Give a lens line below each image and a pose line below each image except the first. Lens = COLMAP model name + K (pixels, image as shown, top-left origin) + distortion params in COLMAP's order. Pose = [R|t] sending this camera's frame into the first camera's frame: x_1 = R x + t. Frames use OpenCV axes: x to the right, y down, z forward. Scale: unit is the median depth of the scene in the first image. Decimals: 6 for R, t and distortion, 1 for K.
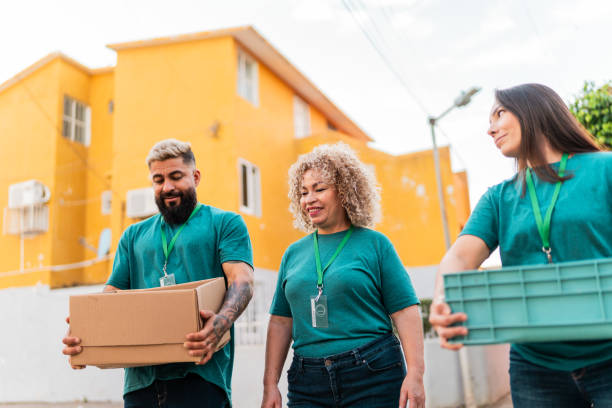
lens RADIAL K [[646.7, 0, 306.0], [0, 646.7, 204.0], [0, 0, 1]] dist [-0.099503, 0.001482]
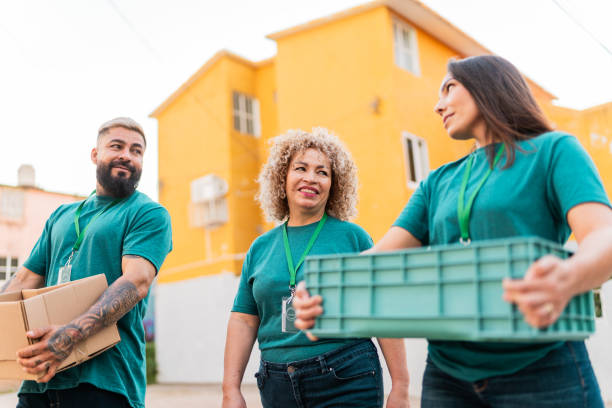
lens RADIAL K [[658.4, 0, 306.0], [0, 658.4, 204.0], [0, 0, 1]] dist [-0.157607, -0.008783]
pose [[0.912658, -0.070539, -0.402591, 0.149811], [0.088678, 0.995706, 0.026571, -0.004428], [0.398988, -0.059952, 0.914994, 0.055400]]
